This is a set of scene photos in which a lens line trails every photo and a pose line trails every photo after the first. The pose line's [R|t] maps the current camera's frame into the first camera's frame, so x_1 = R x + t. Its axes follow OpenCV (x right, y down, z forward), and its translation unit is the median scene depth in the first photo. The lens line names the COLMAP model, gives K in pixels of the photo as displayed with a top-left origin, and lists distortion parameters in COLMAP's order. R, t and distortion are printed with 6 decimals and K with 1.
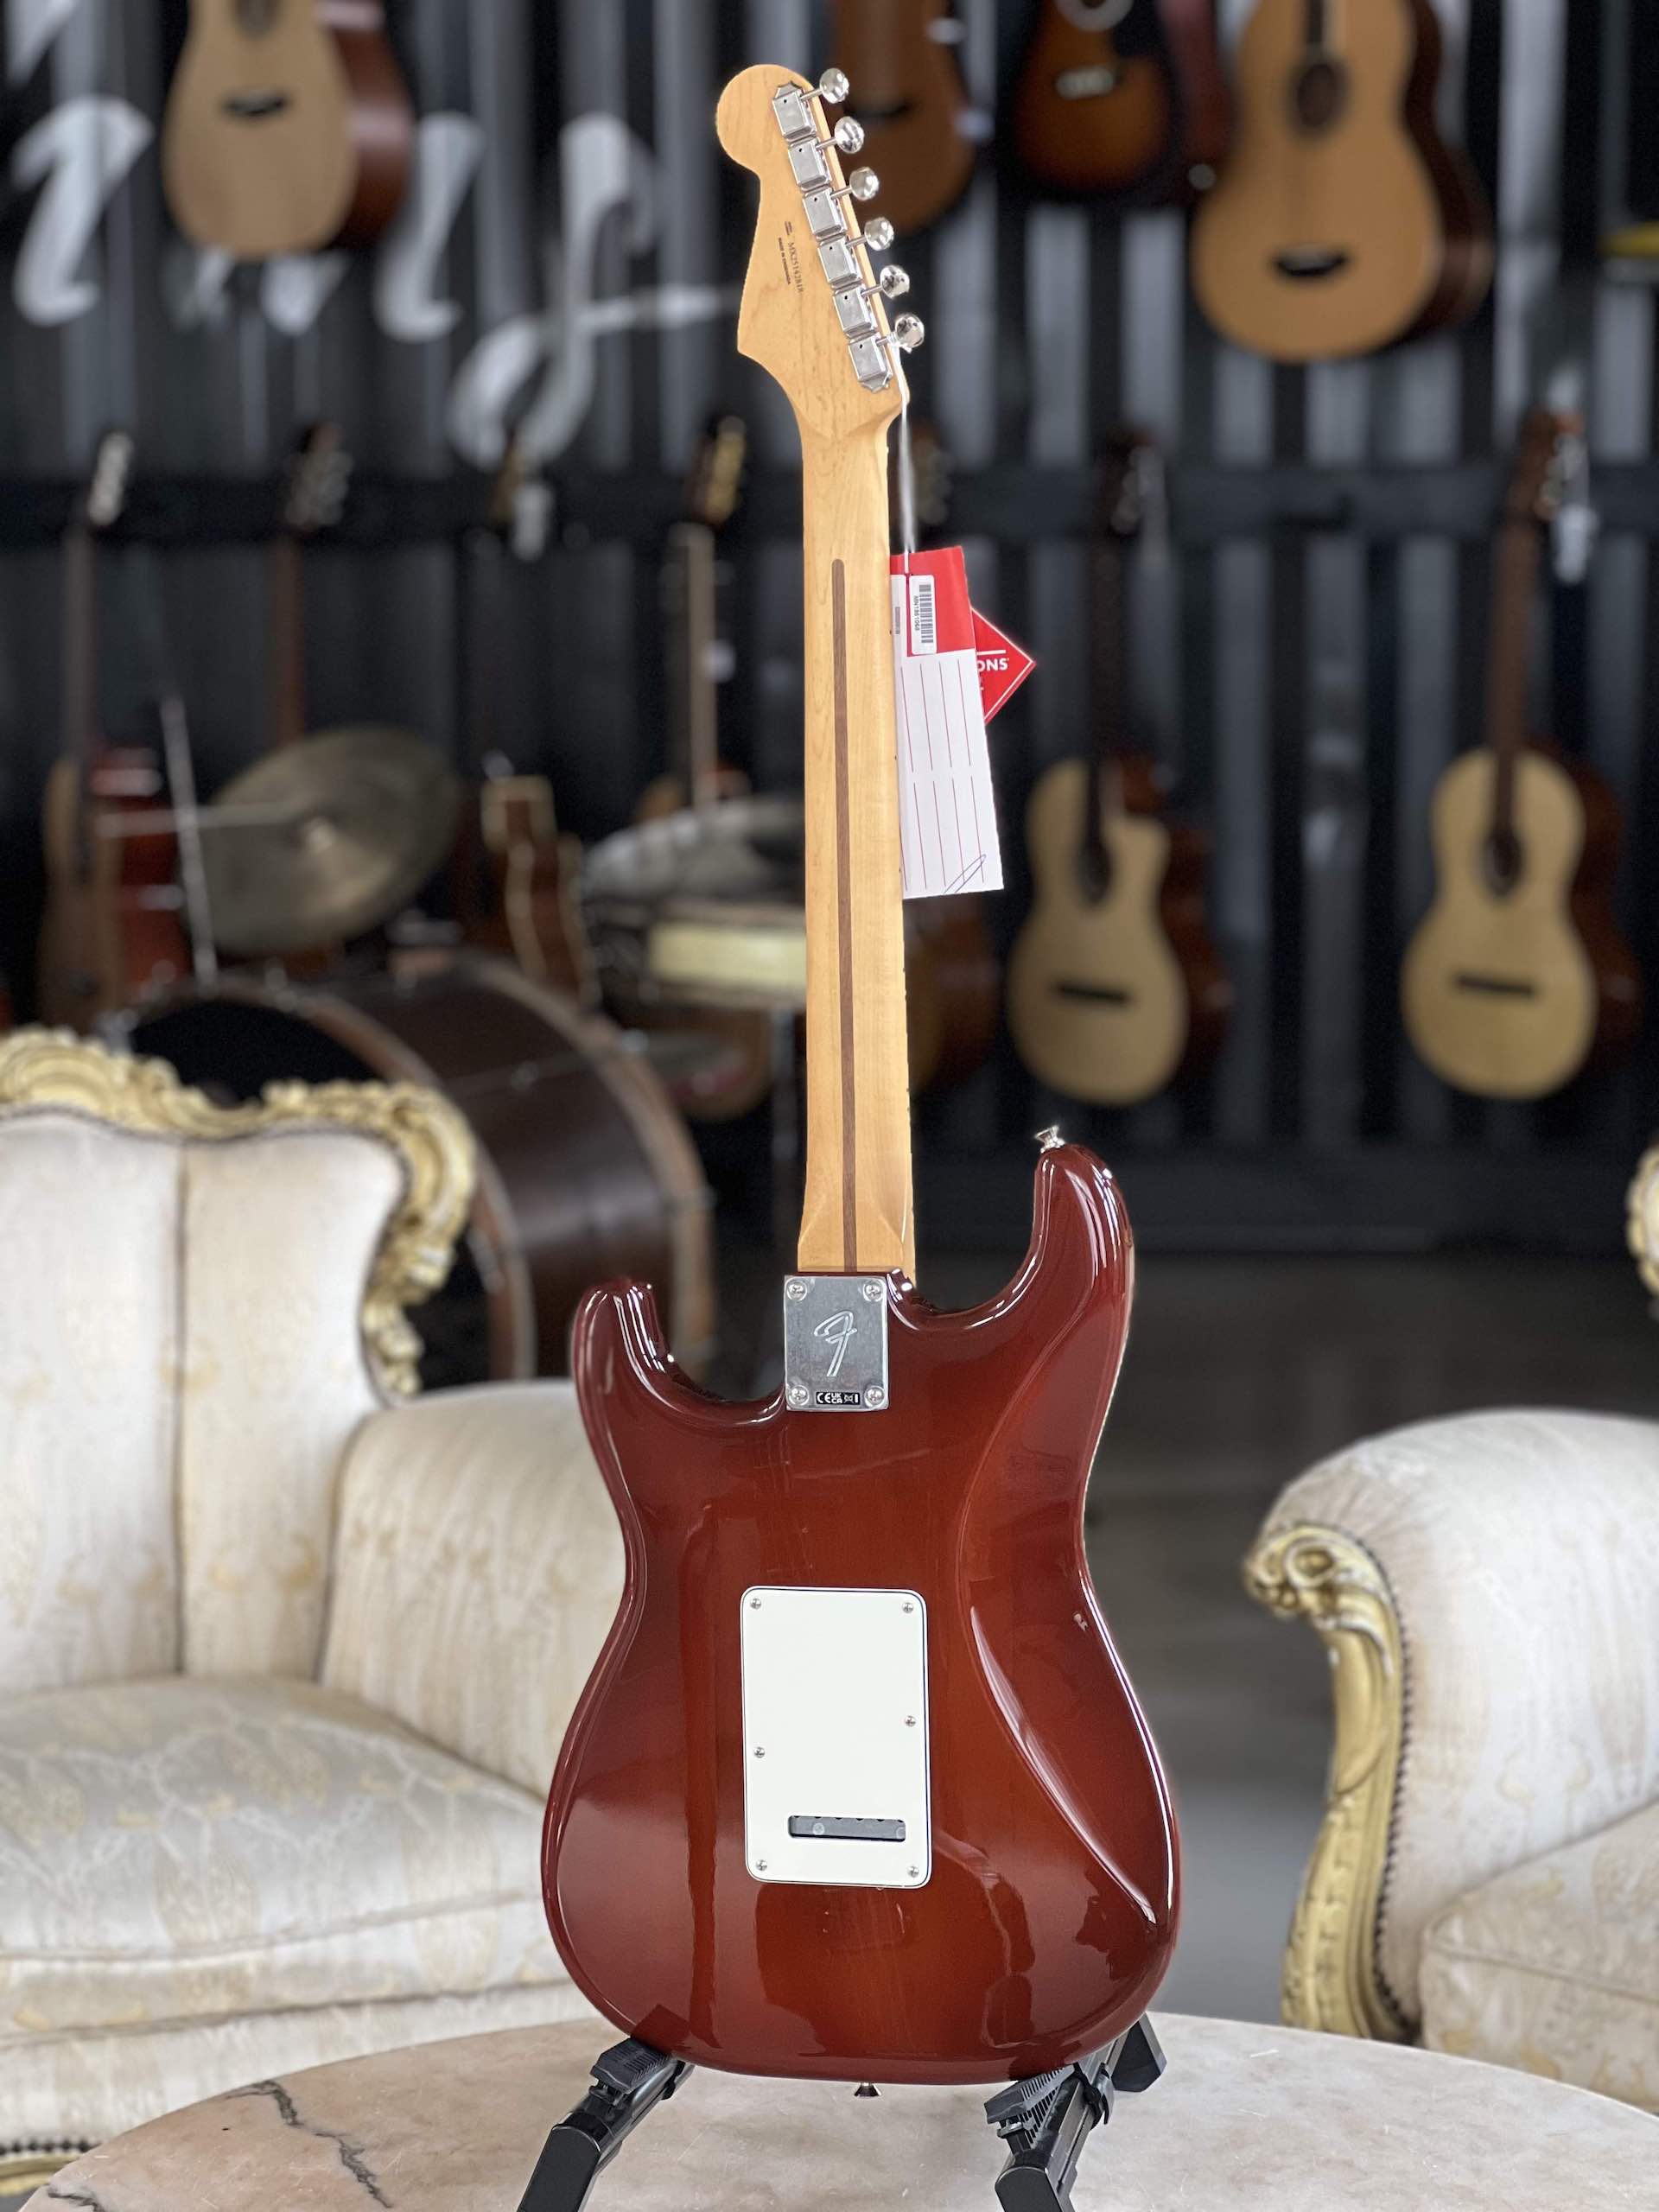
lens RADIAL K [[4962.3, 0, 829.5], [0, 4962.3, 1106.0], [0, 0, 1]] dist [0.128359, 0.245303]
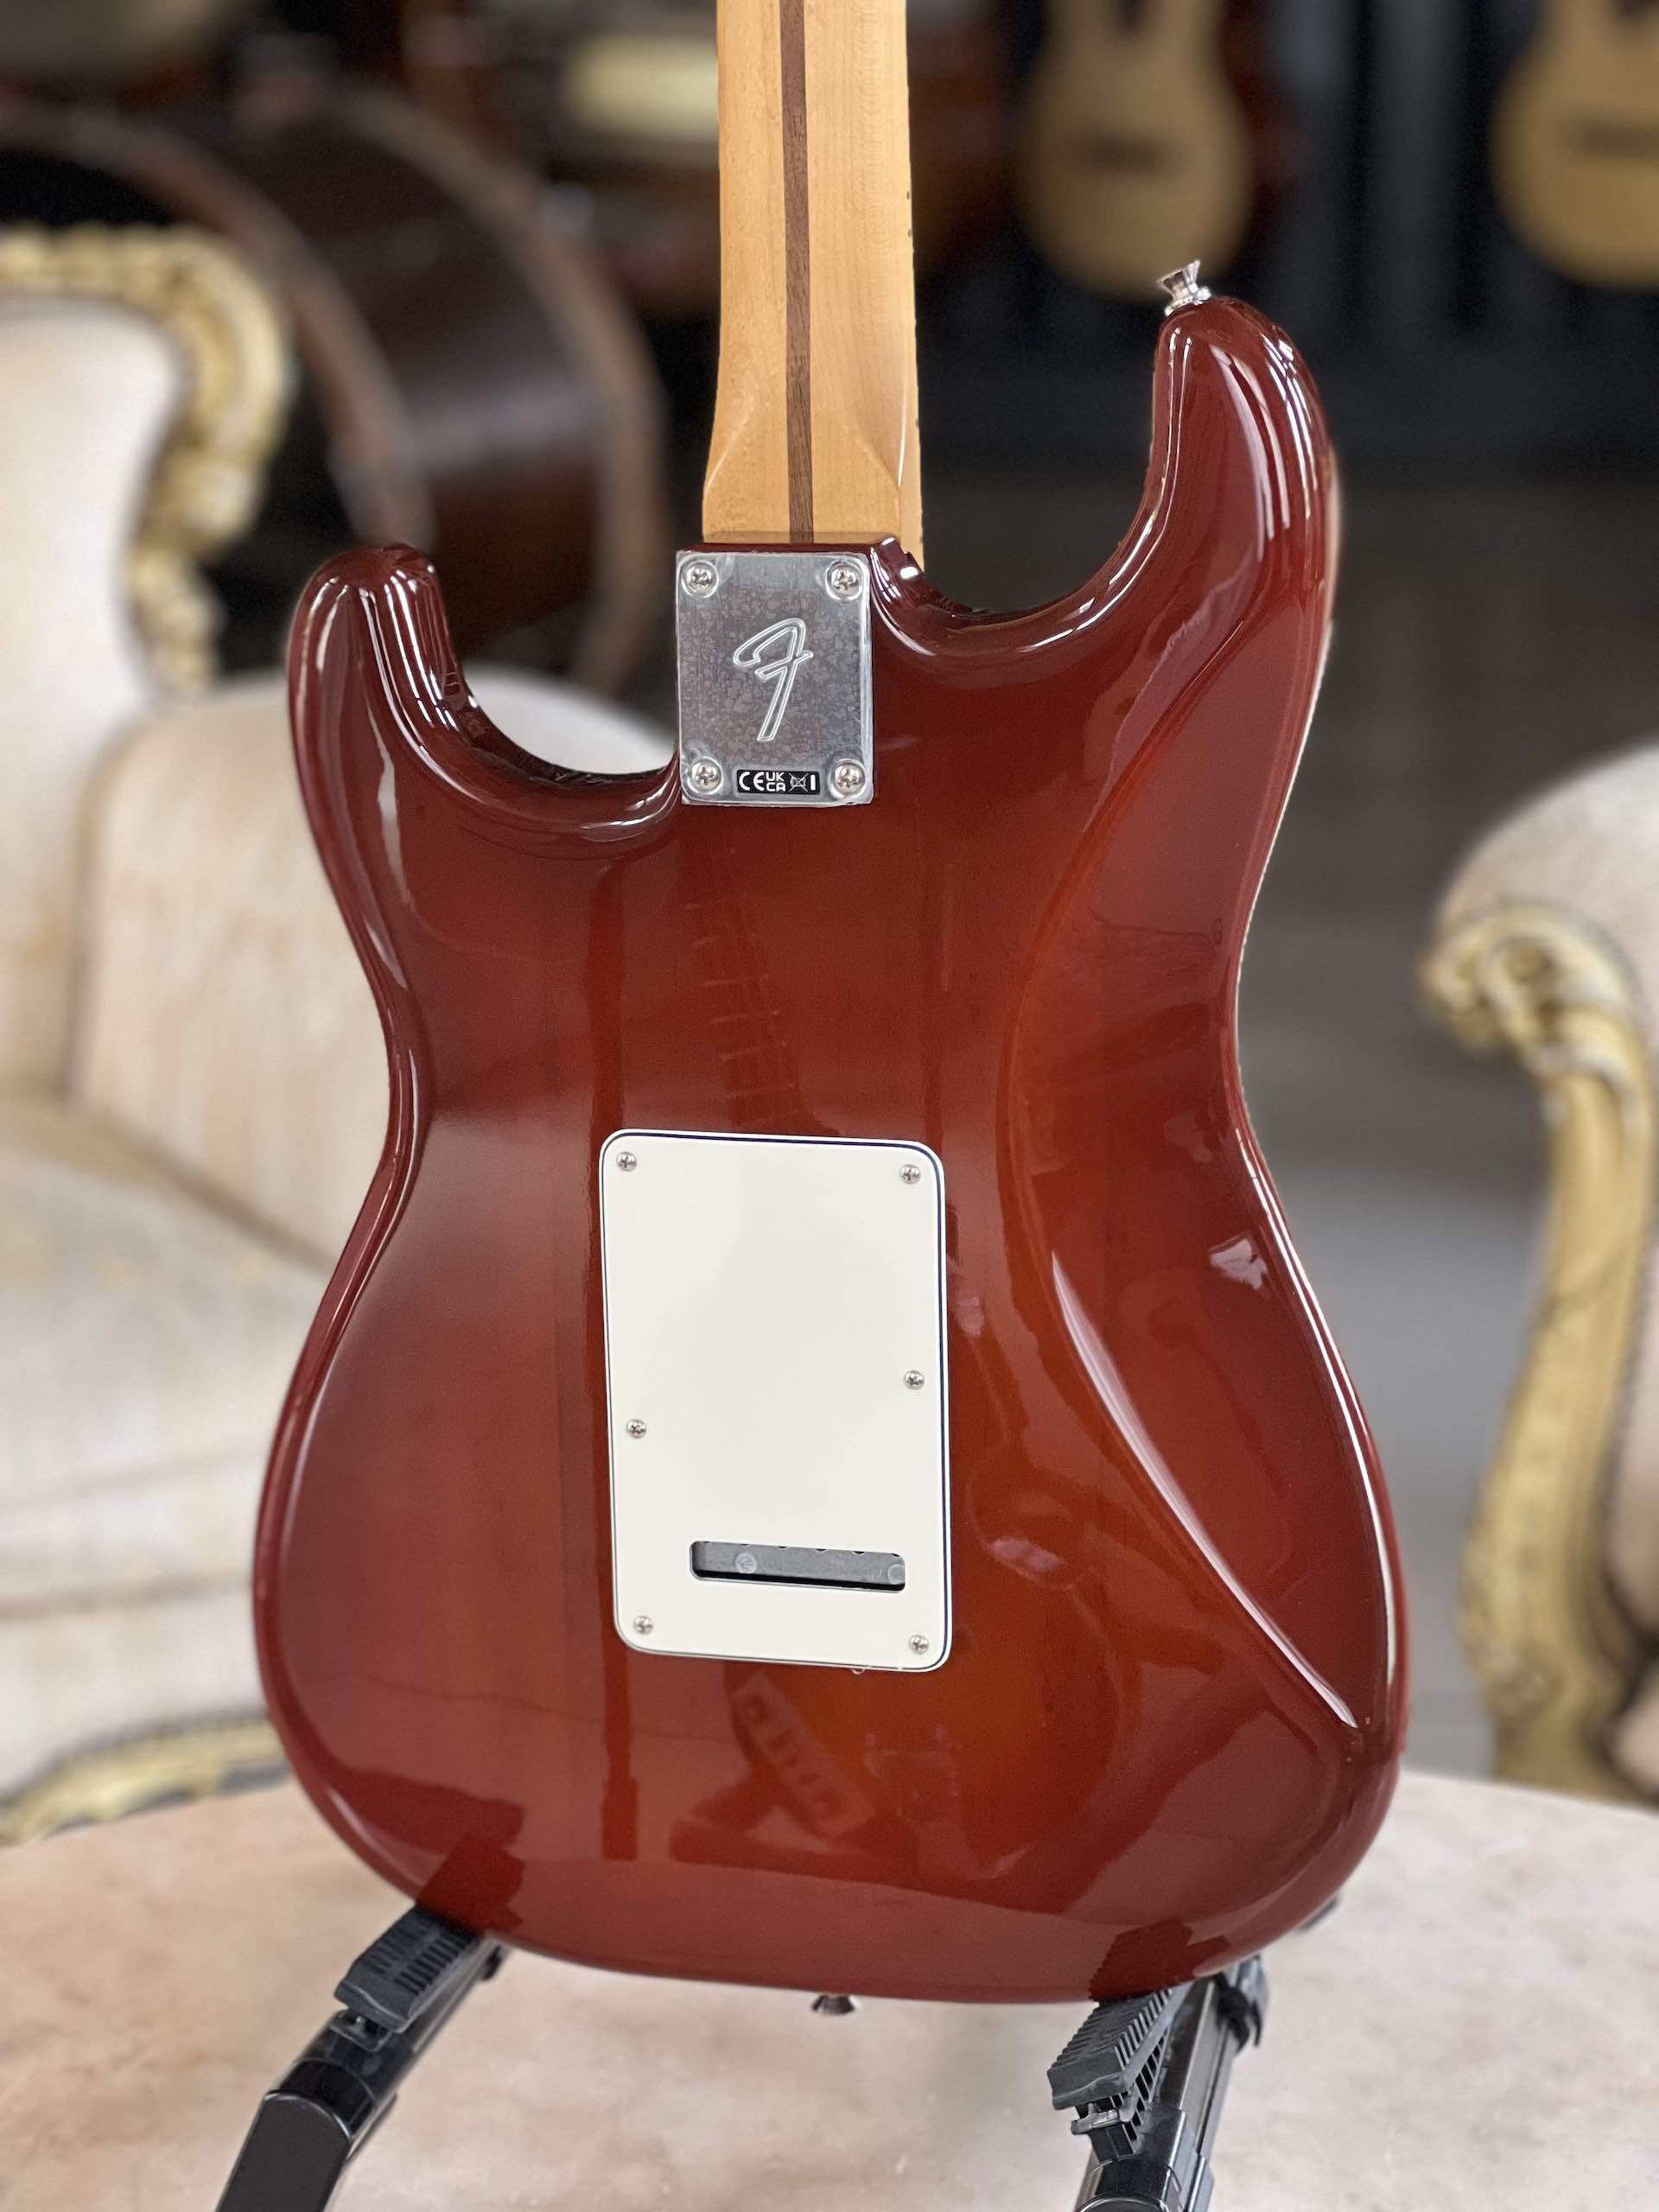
lens RADIAL K [[4962.3, 0, 829.5], [0, 4962.3, 1106.0], [0, 0, 1]] dist [0.128359, 0.245303]
pose [[0.999999, -0.000979, 0.001389, 0.006083], [0.000749, 0.987612, 0.156912, 0.009255], [-0.001525, -0.156911, 0.987612, 0.447390]]
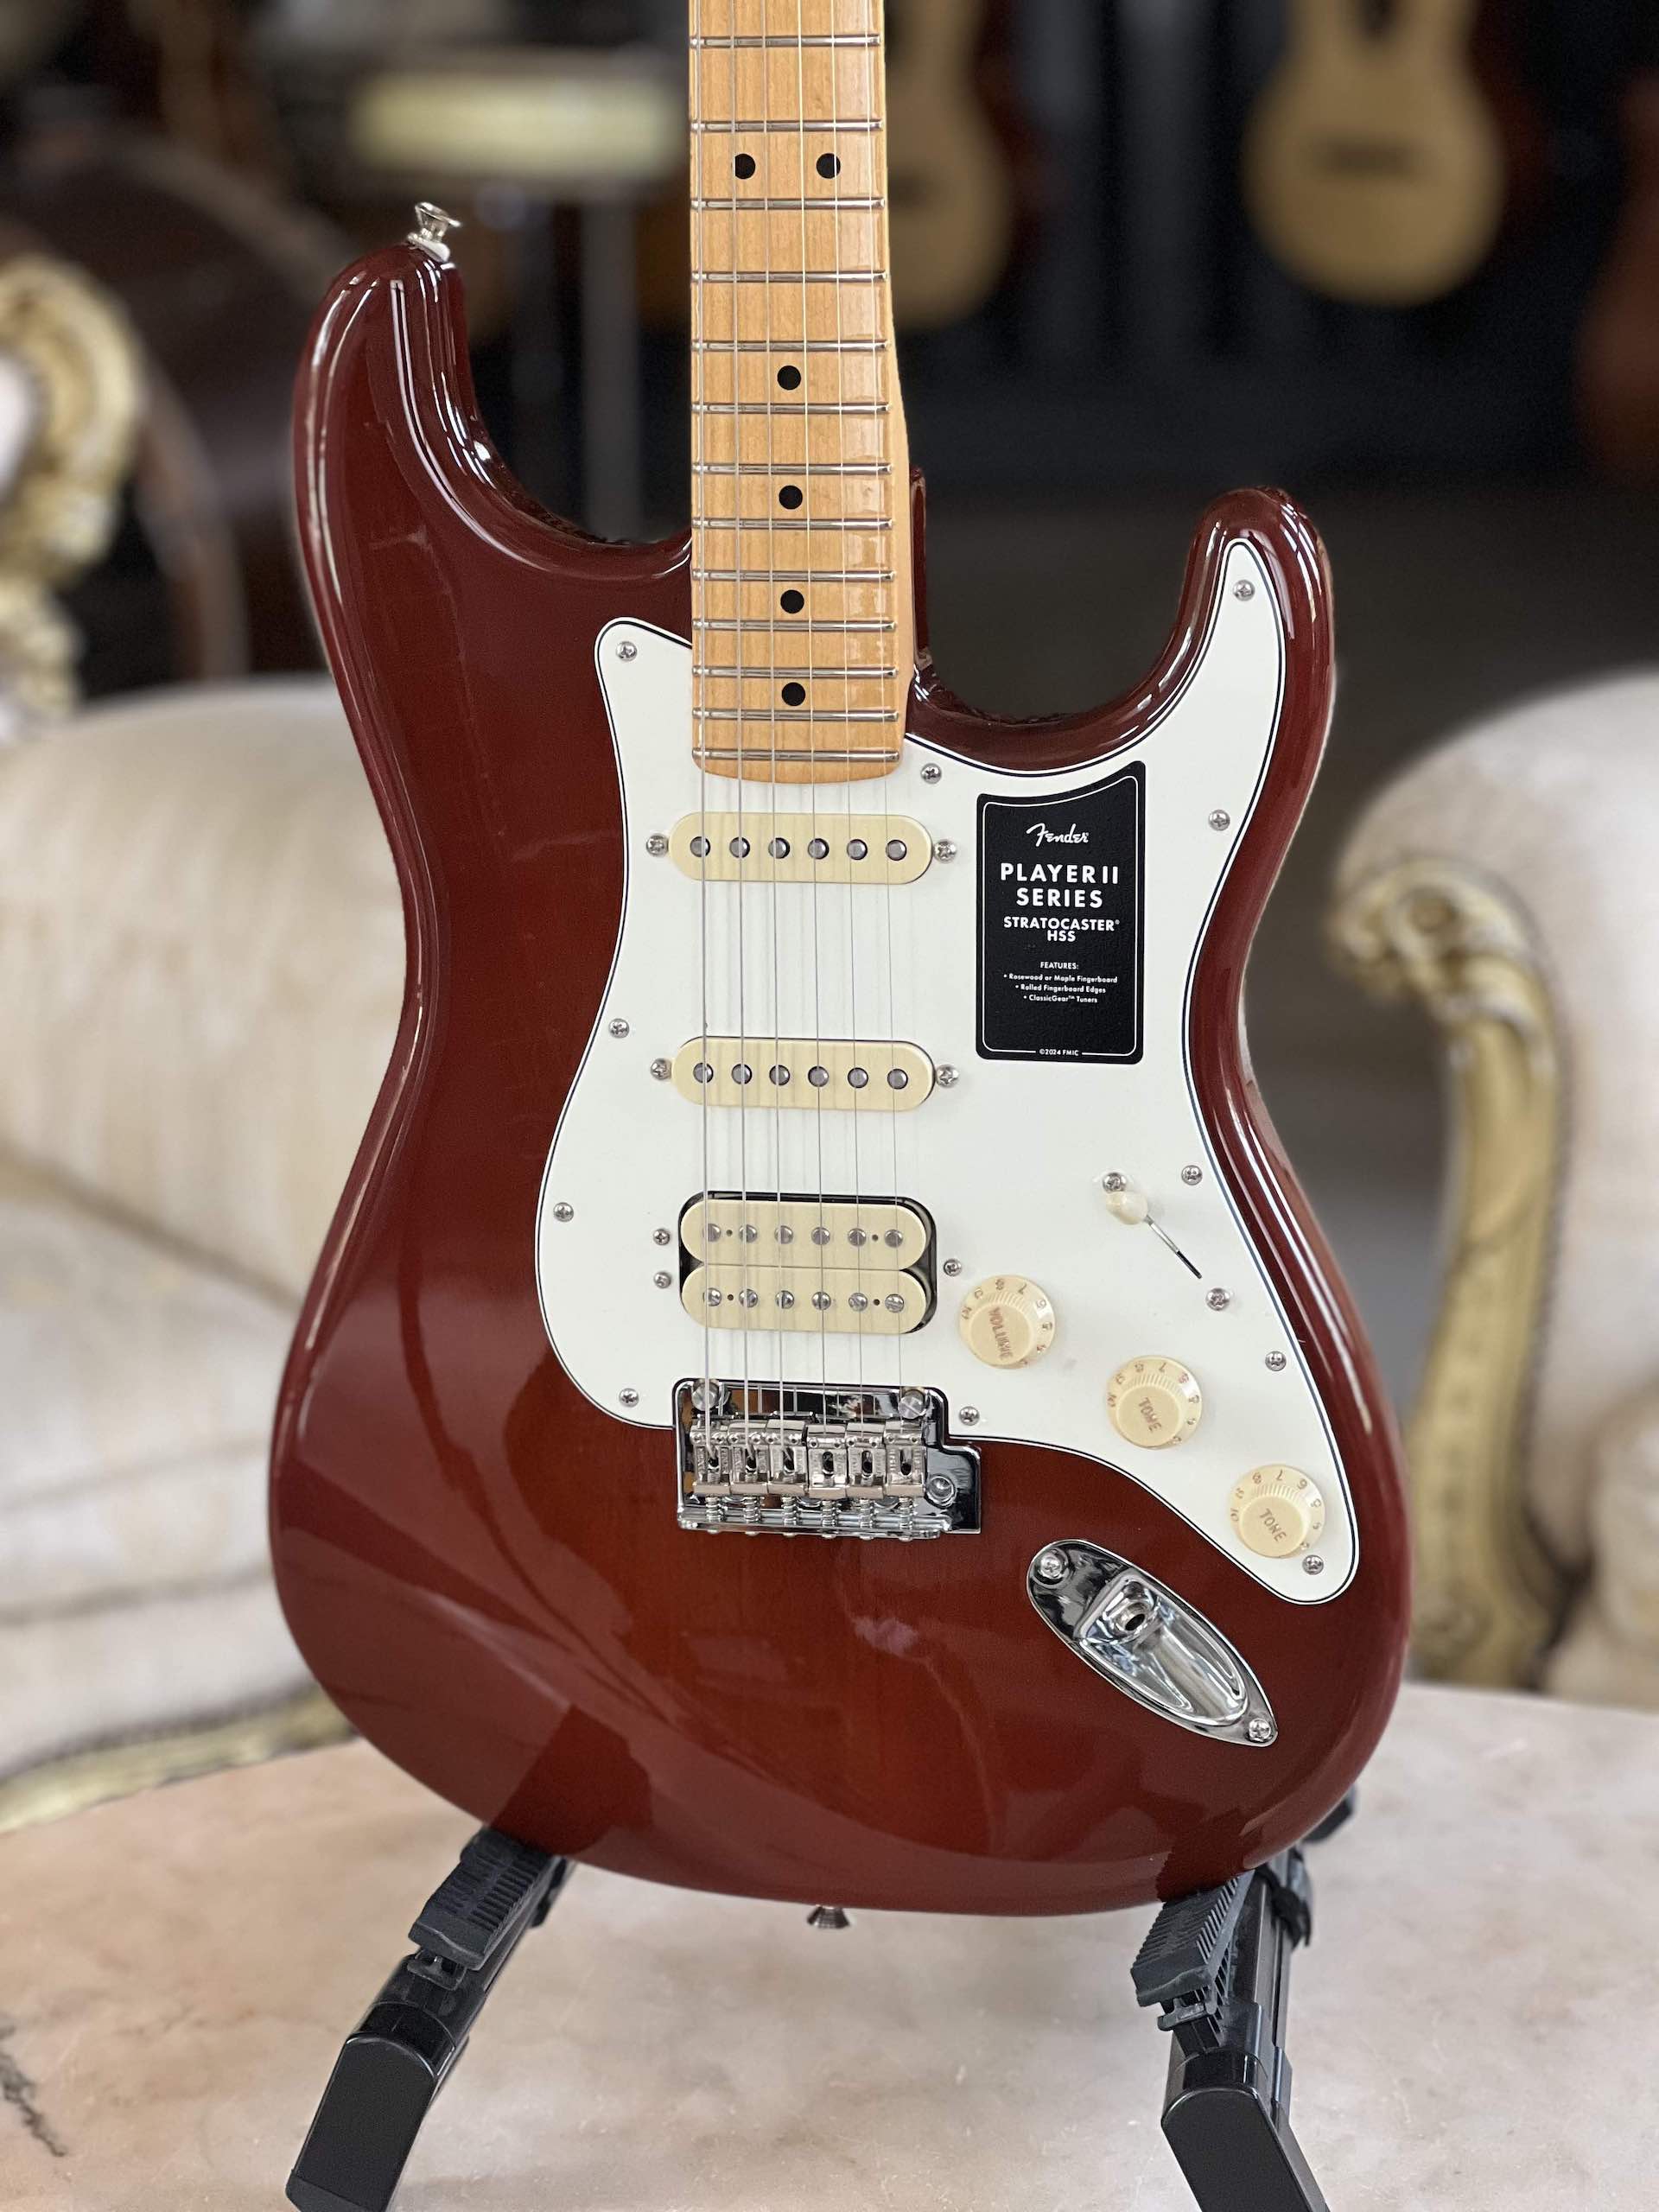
lens RADIAL K [[4962.3, 0, 829.5], [0, 4962.3, 1106.0], [0, 0, 1]] dist [0.128359, 0.245303]
pose [[0.997516, -0.044228, 0.054830, -0.026069], [0.035862, 0.988763, 0.145128, 0.022190], [-0.060633, -0.142801, 0.987892, 0.437807]]
